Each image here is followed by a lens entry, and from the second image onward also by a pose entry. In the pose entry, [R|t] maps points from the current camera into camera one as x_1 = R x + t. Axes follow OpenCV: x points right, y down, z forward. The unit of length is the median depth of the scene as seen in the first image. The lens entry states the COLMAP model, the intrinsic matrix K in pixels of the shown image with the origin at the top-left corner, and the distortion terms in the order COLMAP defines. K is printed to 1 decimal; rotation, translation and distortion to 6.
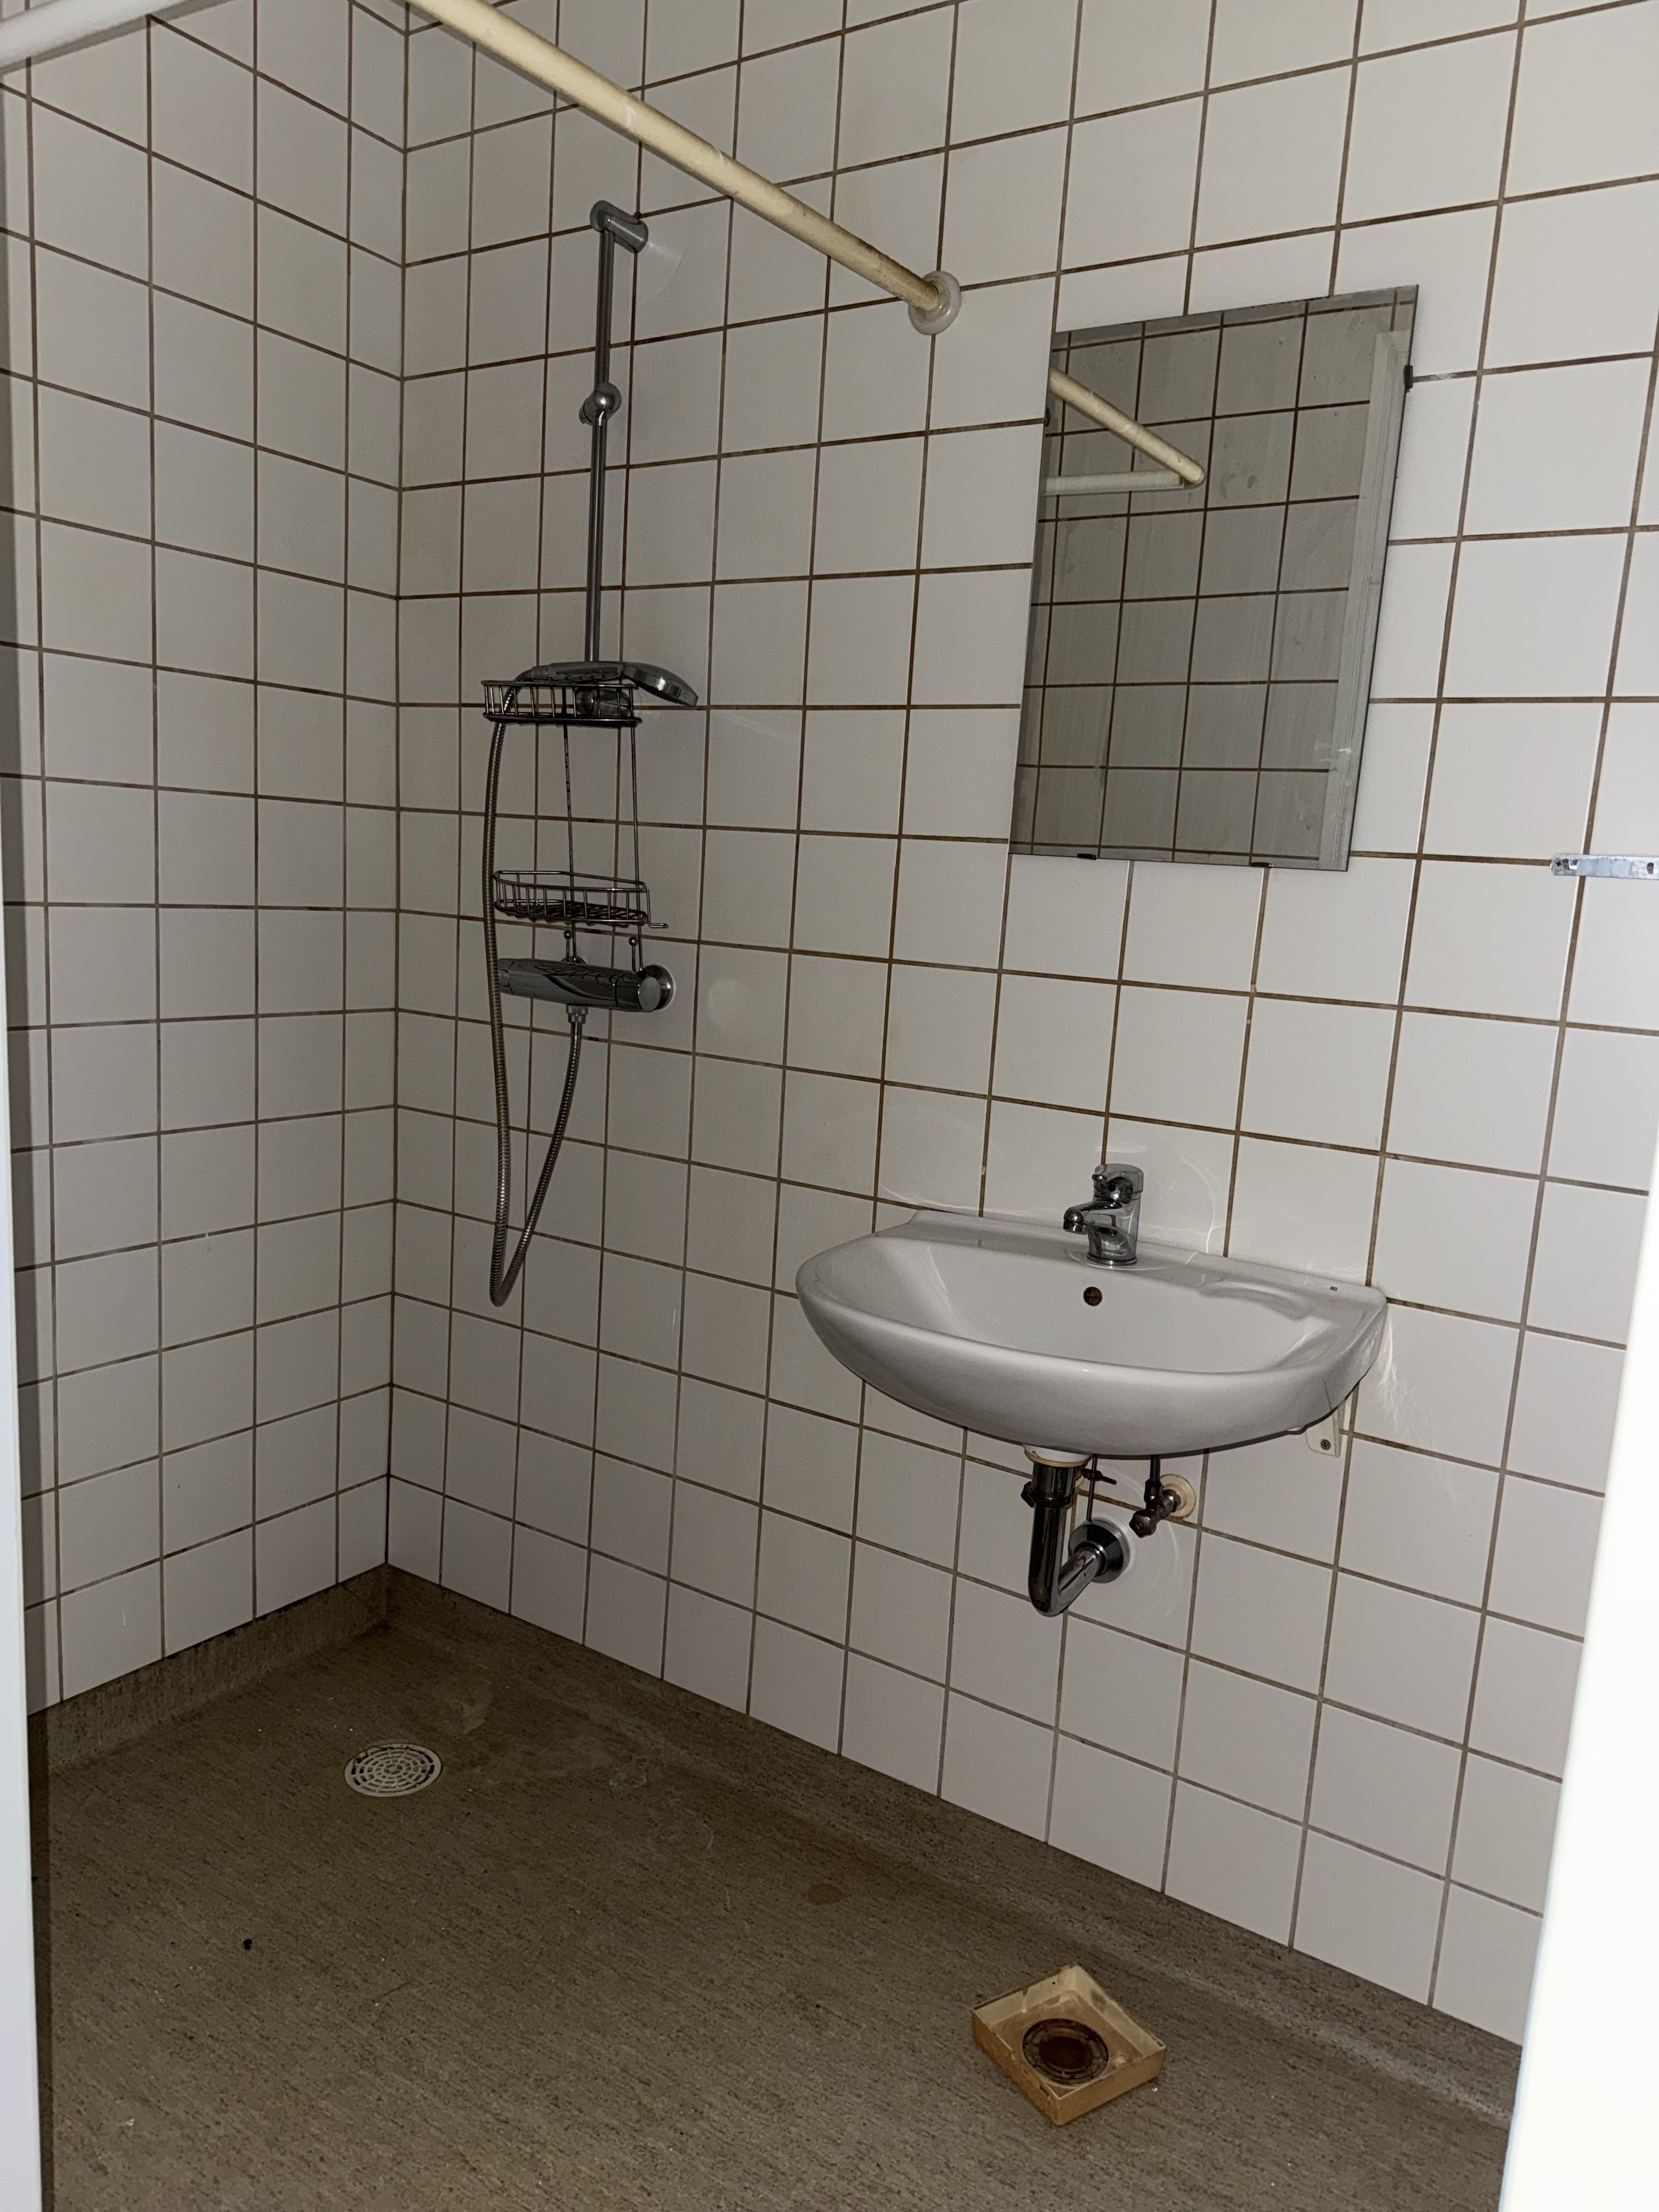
lens RADIAL K [[1537.5, 0, 829.5], [0, 1537.5, 1106.0], [0, 0, 1]] dist [0.024025, -0.030218]
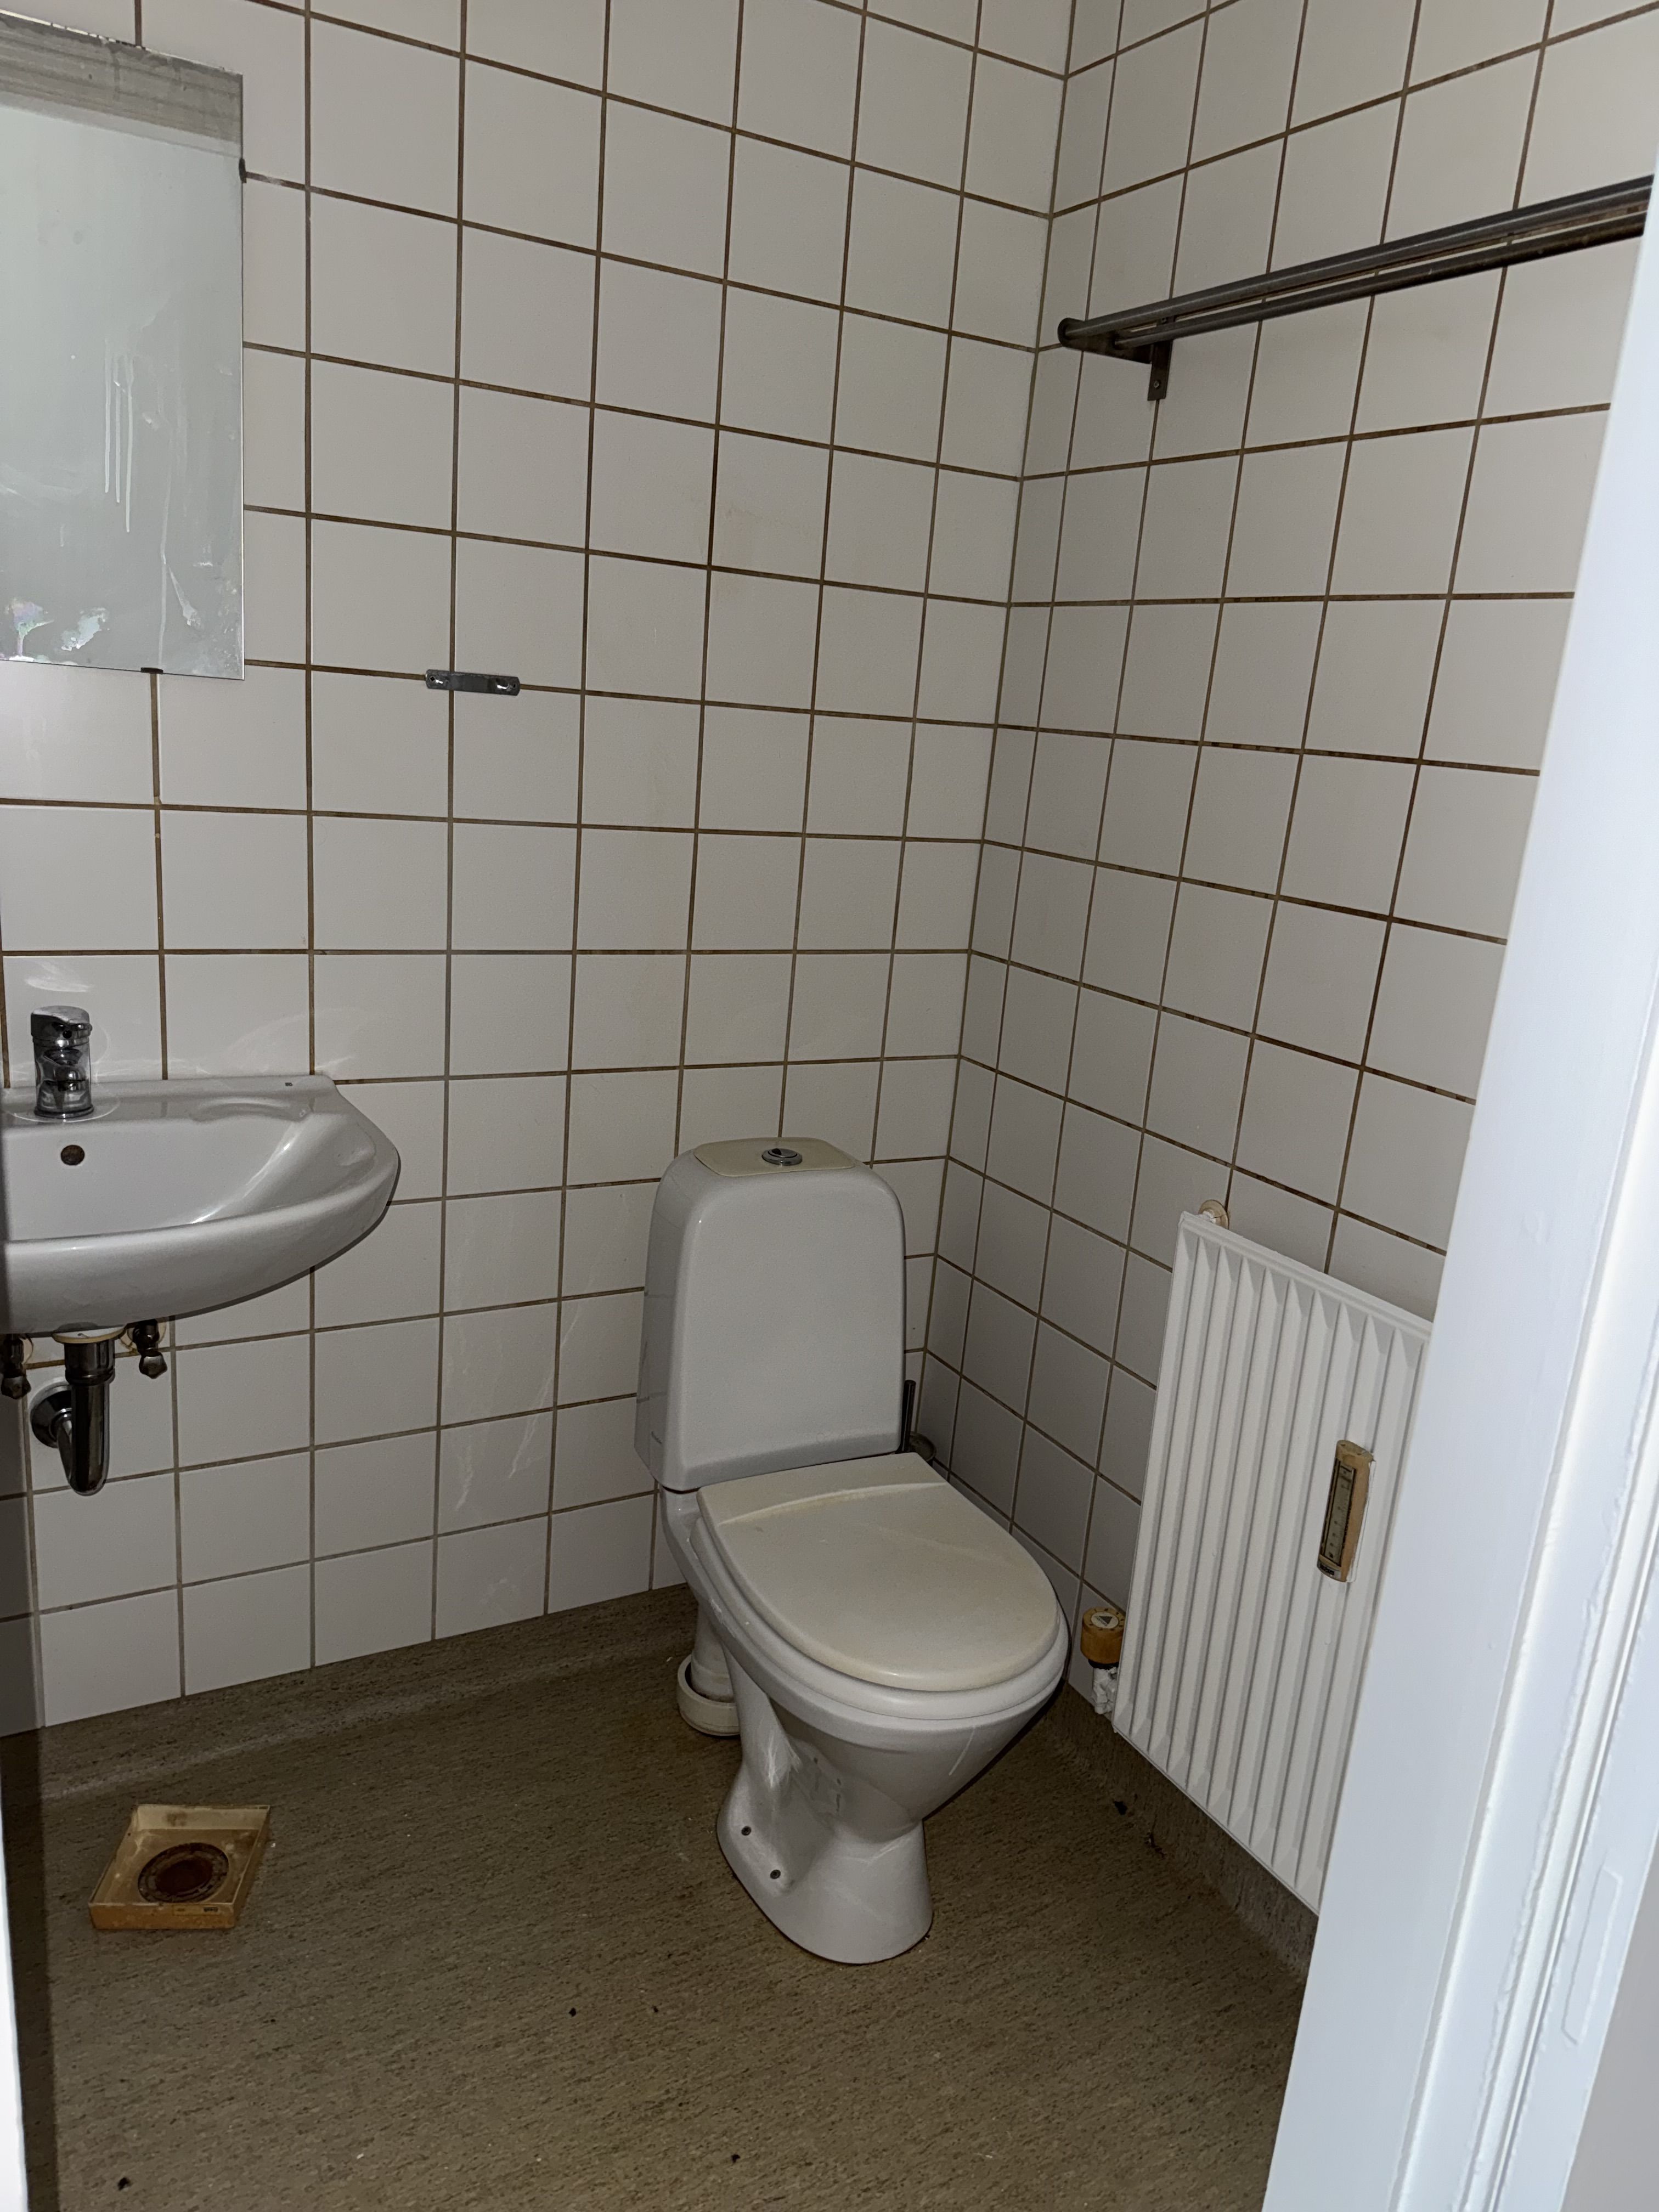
lens RADIAL K [[1537.5, 0, 829.5], [0, 1537.5, 1106.0], [0, 0, 1]] dist [0.024025, -0.030218]
pose [[0.475628, -0.247318, 0.844163, -0.382749], [0.081701, 0.967934, 0.237546, -0.086113], [-0.875844, -0.044015, 0.480583, 0.162670]]
